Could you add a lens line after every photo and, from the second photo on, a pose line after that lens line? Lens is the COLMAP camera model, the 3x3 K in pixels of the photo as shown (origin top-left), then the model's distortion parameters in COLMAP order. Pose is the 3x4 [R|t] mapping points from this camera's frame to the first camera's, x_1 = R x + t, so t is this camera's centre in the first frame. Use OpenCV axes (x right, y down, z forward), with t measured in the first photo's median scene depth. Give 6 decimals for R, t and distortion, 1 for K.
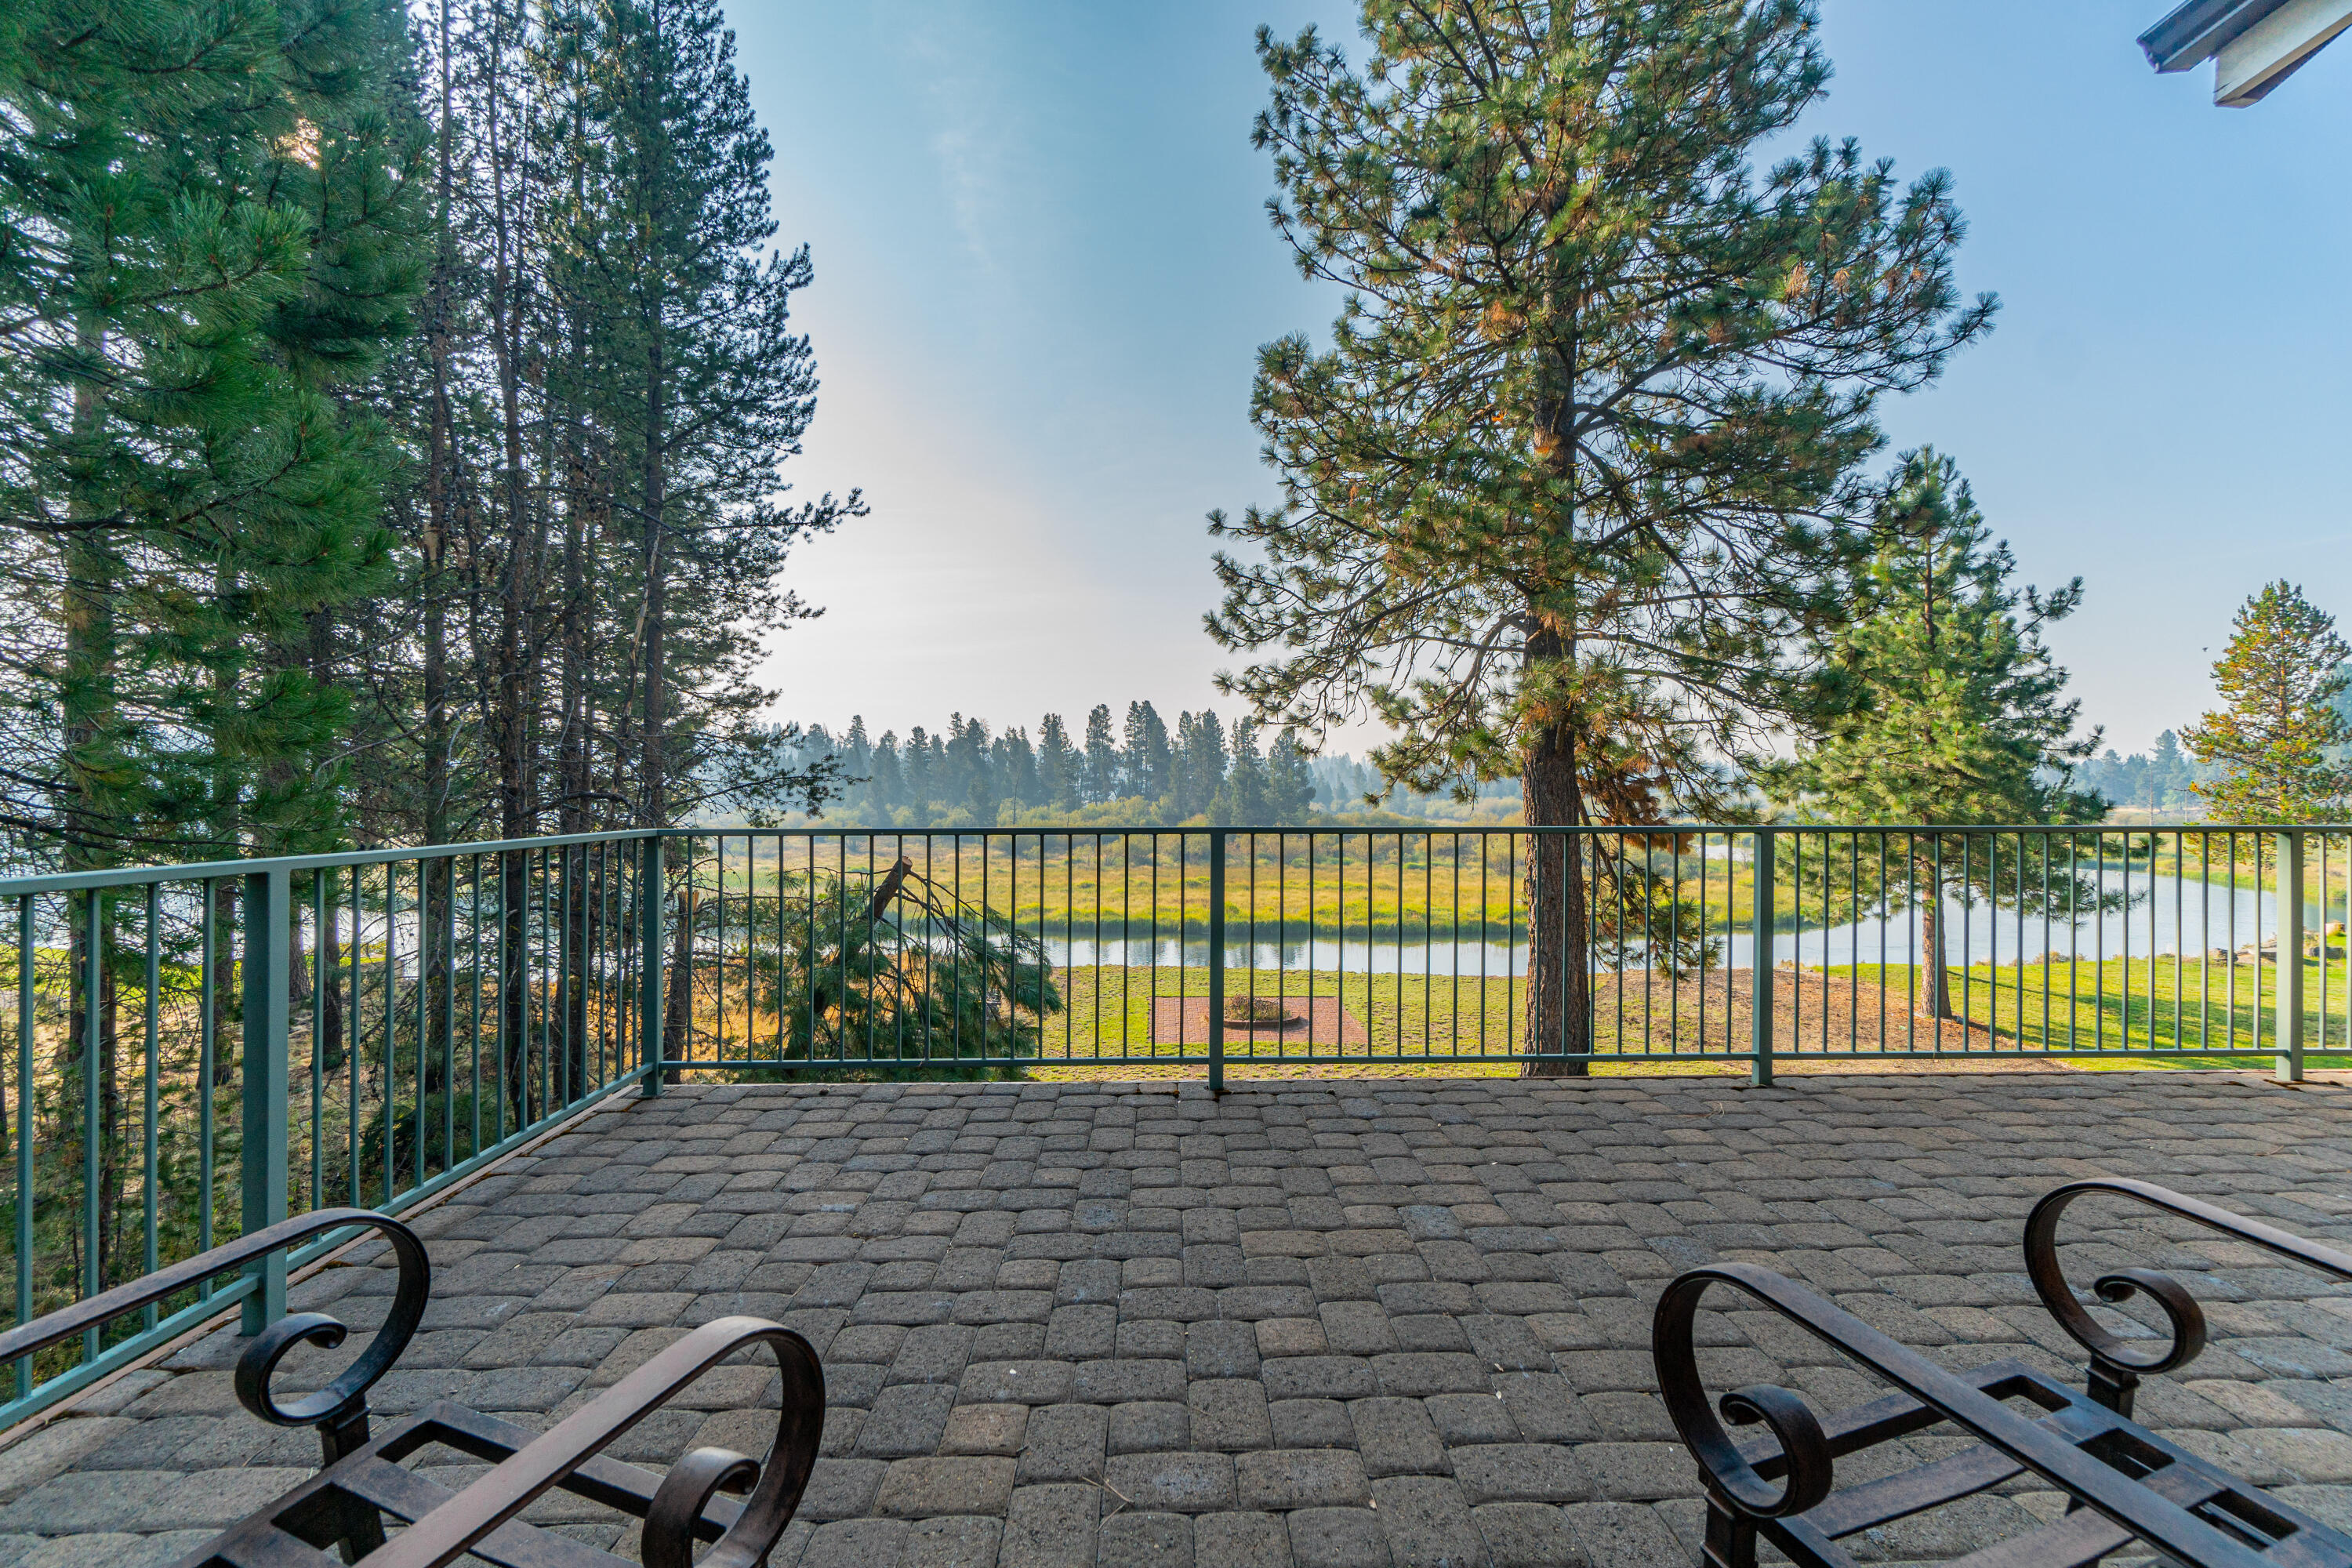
lens RADIAL K [[1028.6, 0, 1197.4], [0, 1028.6, 783.4], [0, 0, 1]] dist [-0.005861, 0.000215]
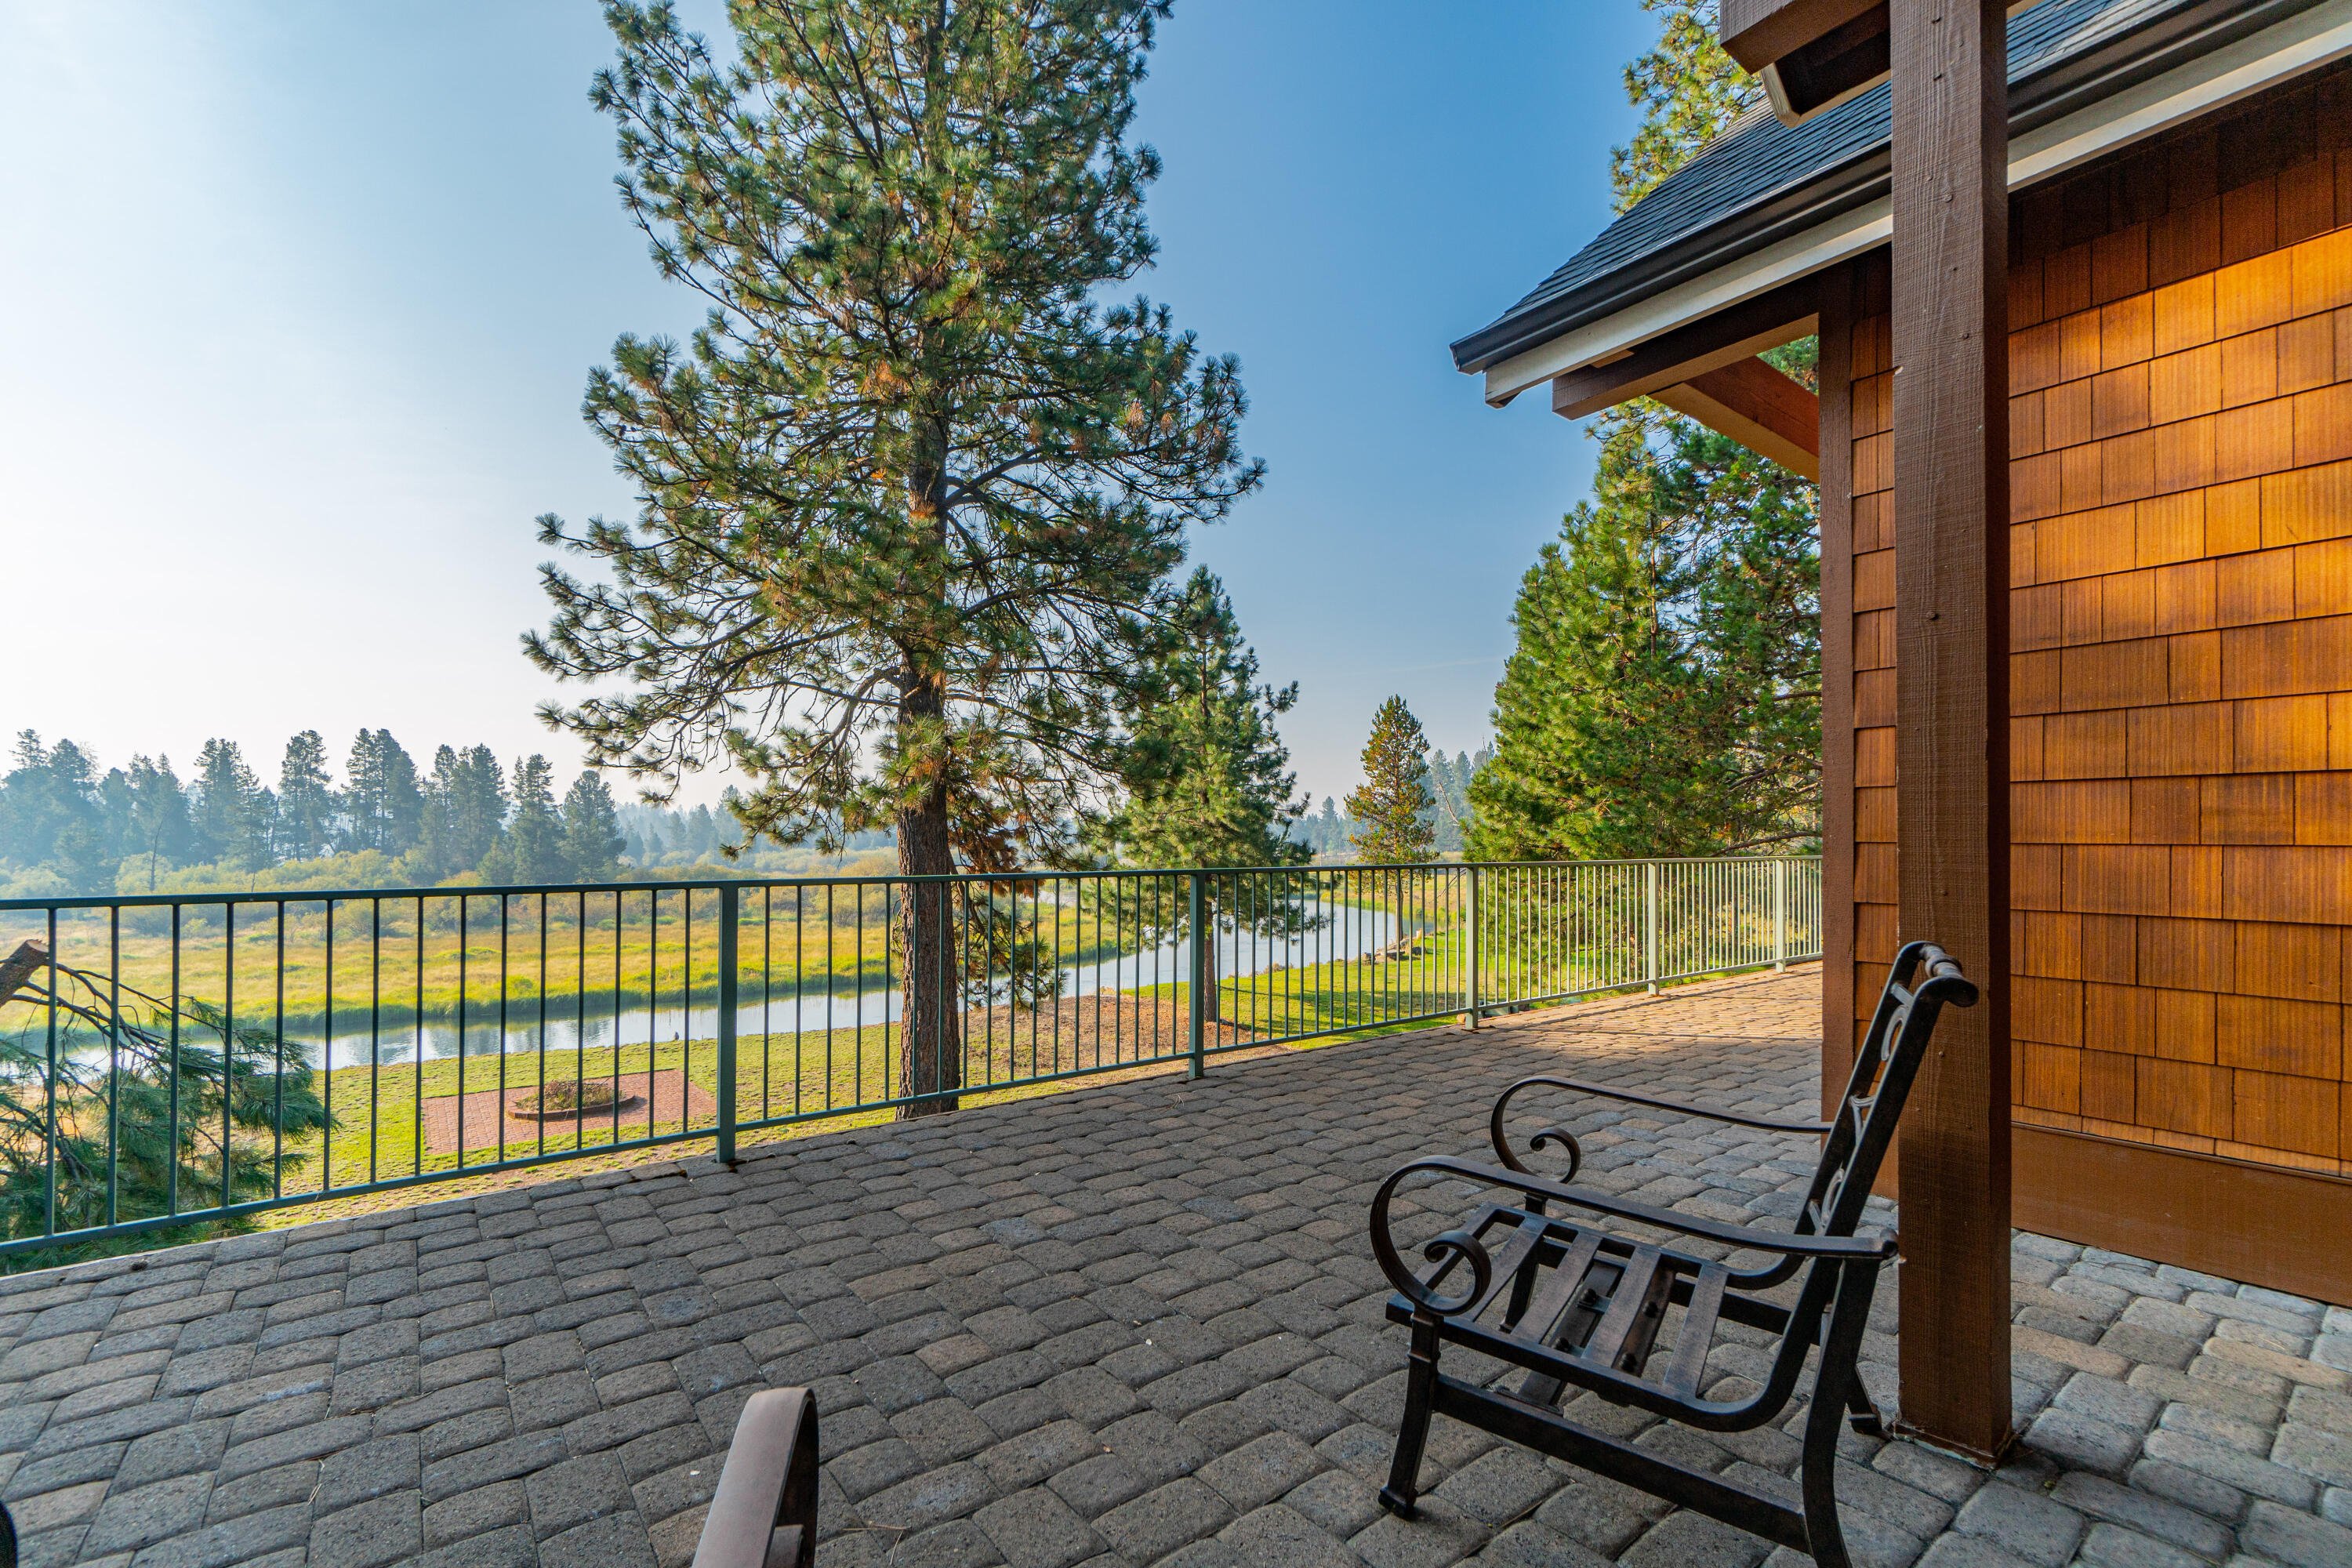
lens RADIAL K [[1028.9, 0, 1182.0], [0, 1028.9, 830.3], [0, 0, 1]] dist [-0.003177, -0.000049]
pose [[0.810248, 0.004478, 0.586070, -0.054706], [-0.001967, 0.999986, -0.004921, 0.000190], [-0.586084, 0.002834, 0.810245, -0.000380]]
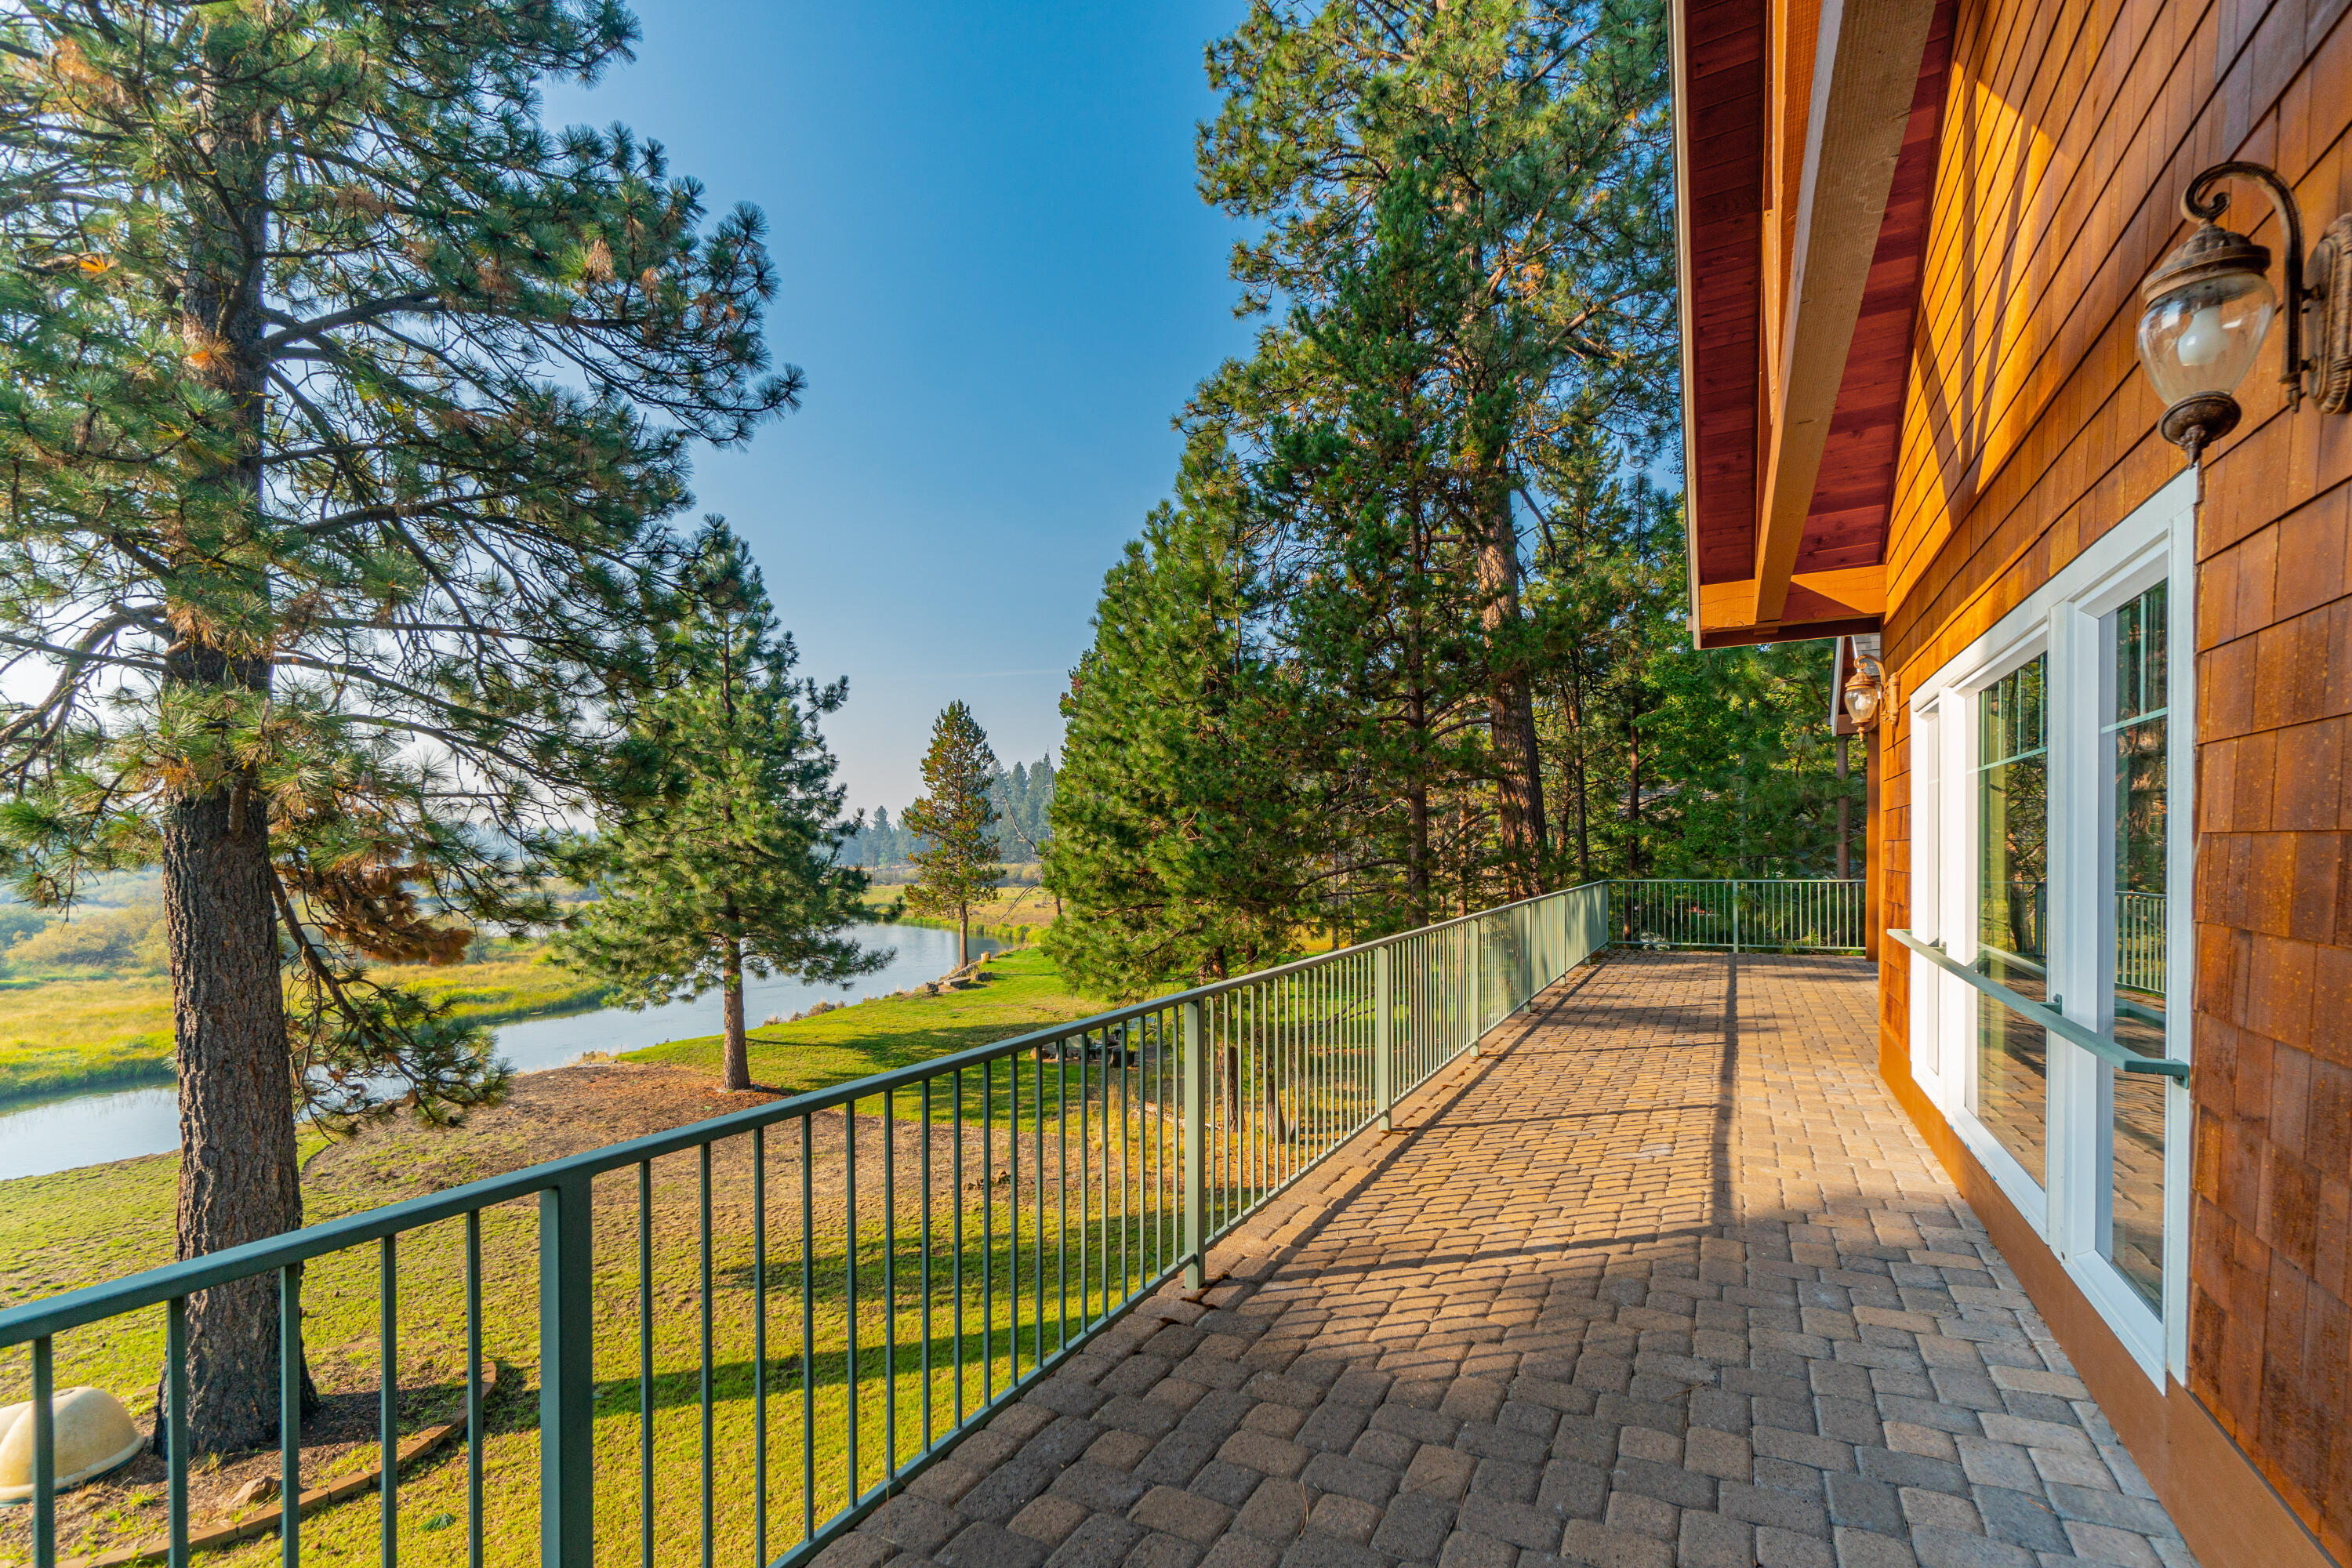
lens RADIAL K [[1002.9, 0, 1168.5], [0, 1002.9, 853.3], [0, 0, 1]] dist [-0.002732, 0.000072]
pose [[0.497542, -0.012062, 0.867356, 0.092010], [0.002161, 0.999917, 0.012665, -0.023190], [-0.867437, -0.004427, 0.497527, 0.167671]]
